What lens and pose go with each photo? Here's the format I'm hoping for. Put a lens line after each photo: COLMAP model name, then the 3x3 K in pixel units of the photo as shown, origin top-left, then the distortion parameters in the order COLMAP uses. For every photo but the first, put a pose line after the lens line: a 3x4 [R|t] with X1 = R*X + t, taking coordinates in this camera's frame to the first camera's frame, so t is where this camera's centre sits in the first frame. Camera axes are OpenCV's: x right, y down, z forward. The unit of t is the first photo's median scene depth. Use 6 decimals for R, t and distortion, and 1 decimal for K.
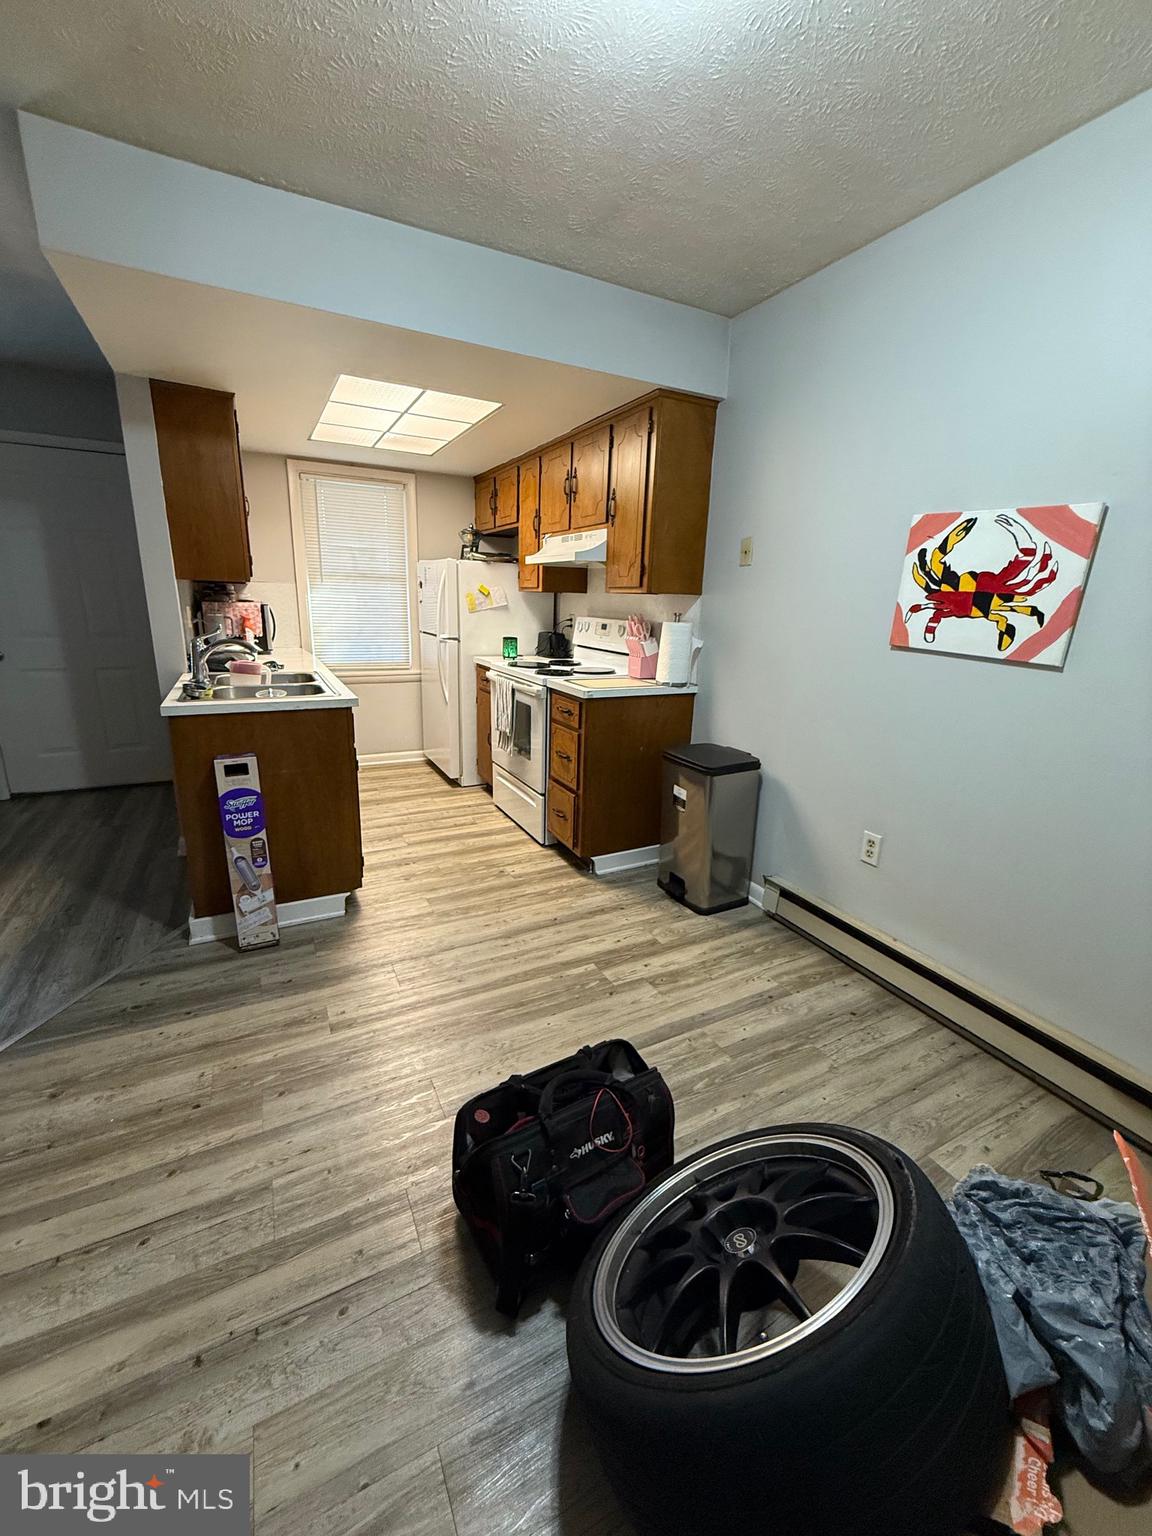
lens RADIAL K [[620.8, 0, 576.0], [0, 620.8, 768.0], [0, 0, 1]] dist [0.000160, 0.000137]
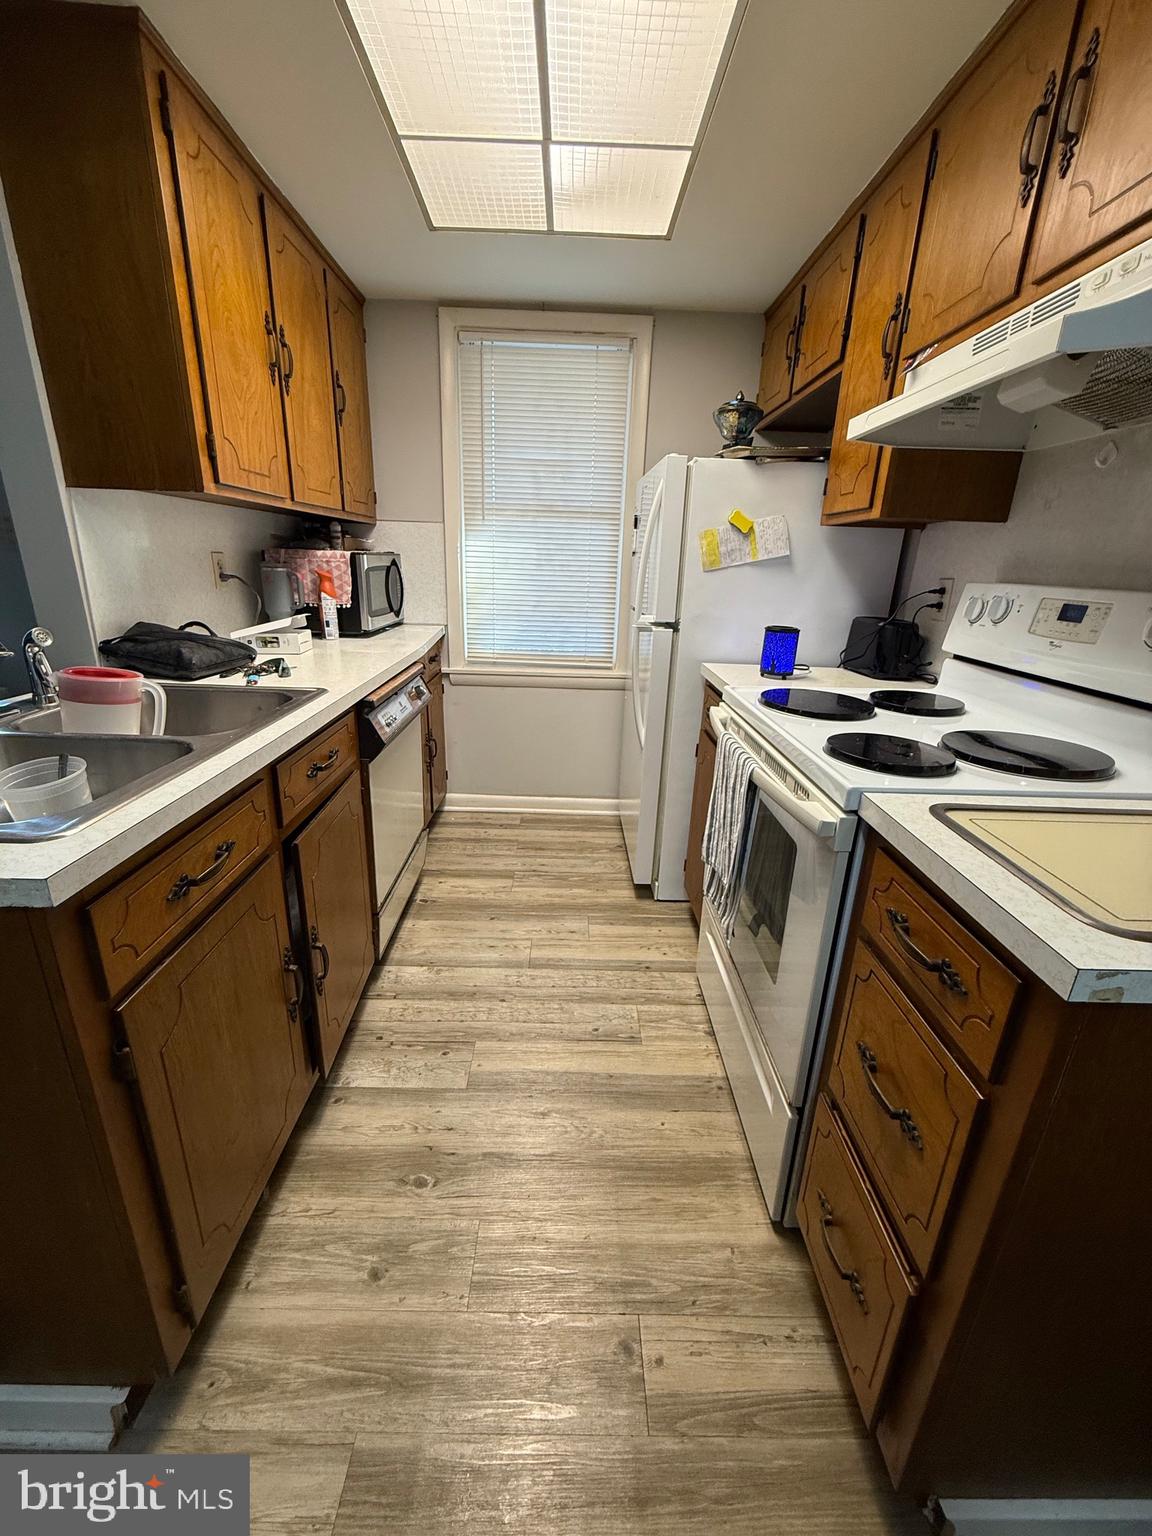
lens RADIAL K [[620.8, 0, 576.0], [0, 620.8, 768.0], [0, 0, 1]] dist [0.000160, 0.000137]
pose [[0.894885, 0.142541, -0.422921, -0.035780], [-0.124439, 0.989736, 0.070271, -0.121653], [0.428597, -0.010257, 0.903438, 0.524589]]
